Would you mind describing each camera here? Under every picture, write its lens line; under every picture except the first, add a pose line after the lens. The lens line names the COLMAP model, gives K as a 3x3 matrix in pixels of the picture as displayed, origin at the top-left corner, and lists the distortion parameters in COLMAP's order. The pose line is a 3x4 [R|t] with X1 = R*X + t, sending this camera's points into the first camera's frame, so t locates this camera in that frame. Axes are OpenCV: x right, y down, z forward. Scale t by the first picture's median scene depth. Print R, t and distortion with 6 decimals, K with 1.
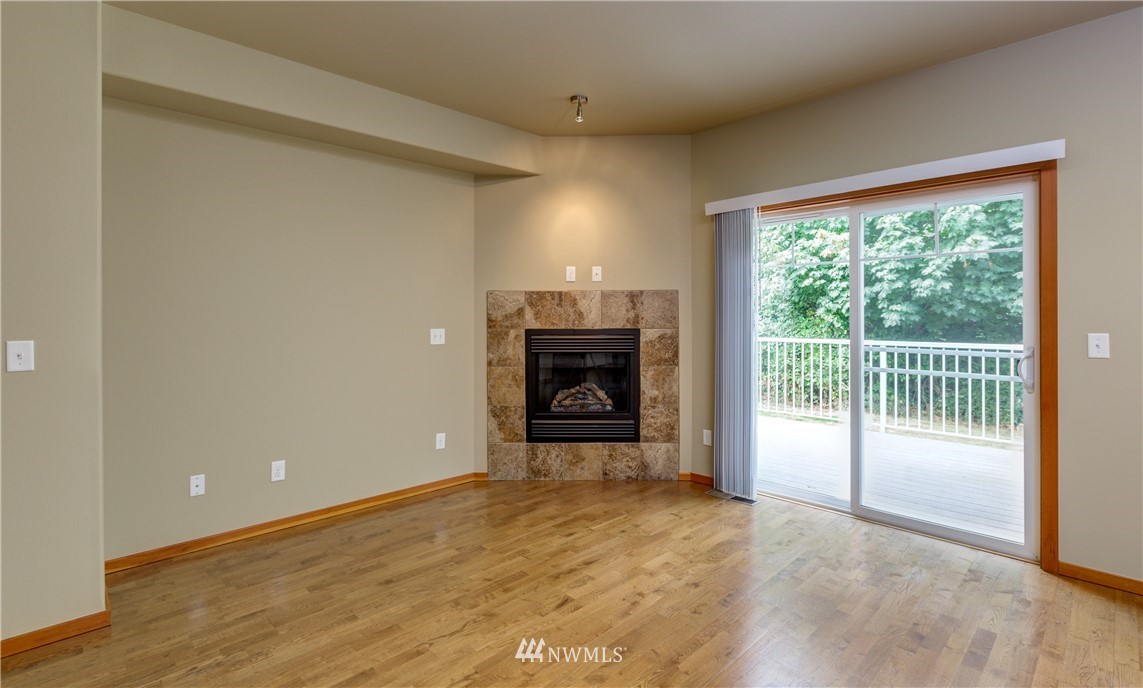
lens RADIAL K [[537.5, 0, 574.3], [0, 537.5, 321.0], [0, 0, 1]] dist [0.001628, 0.000445]
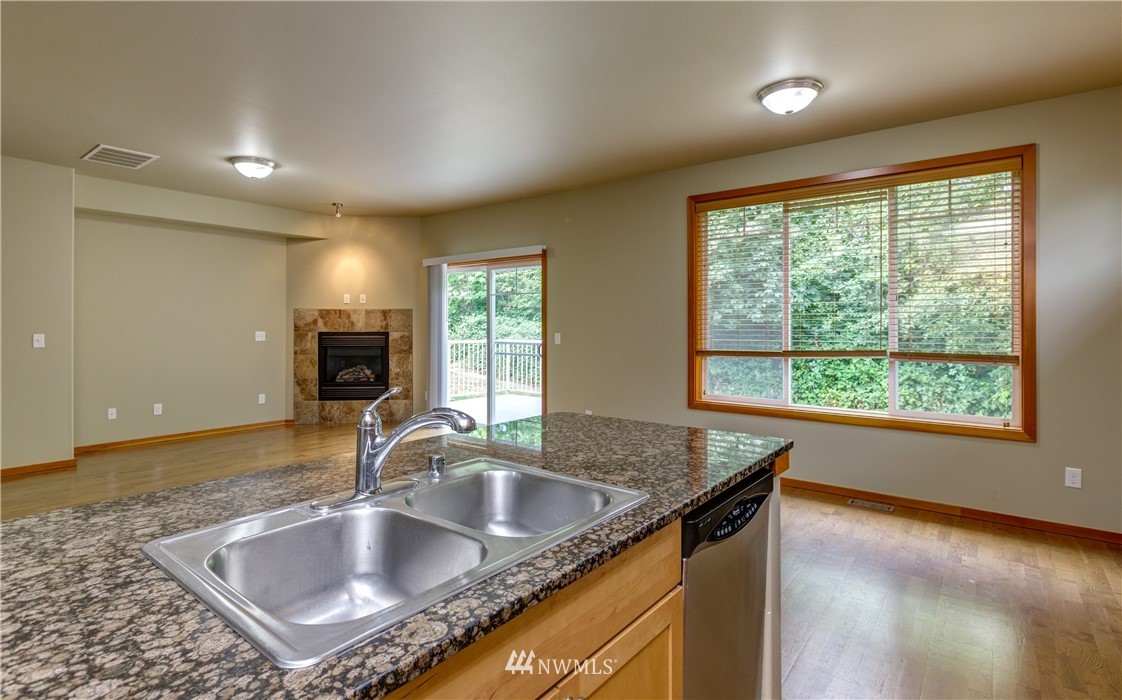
lens RADIAL K [[552.9, 0, 555.7], [0, 552.9, 325.7], [0, 0, 1]] dist [-0.012118, -0.000061]
pose [[0.991797, 0.004114, 0.127755, 0.417567], [-0.003297, 0.999973, -0.006601, 0.004436], [-0.127779, 0.006125, 0.991784, -0.777744]]
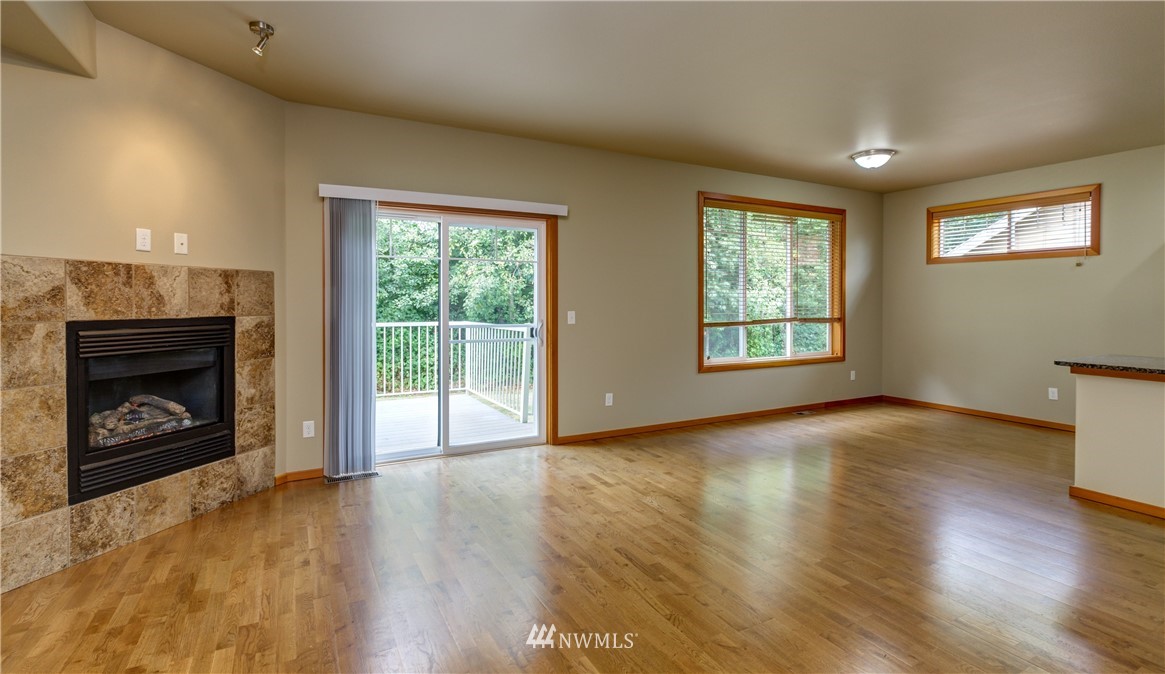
lens RADIAL K [[540.0, 0, 582.7], [0, 540.0, 304.6], [0, 0, 1]] dist [-0.003240, -0.000581]
pose [[0.273390, -0.003303, 0.961898, -0.521621], [0.004264, 0.999988, 0.002221, -0.002943], [-0.961894, 0.003494, 0.273401, 0.266408]]
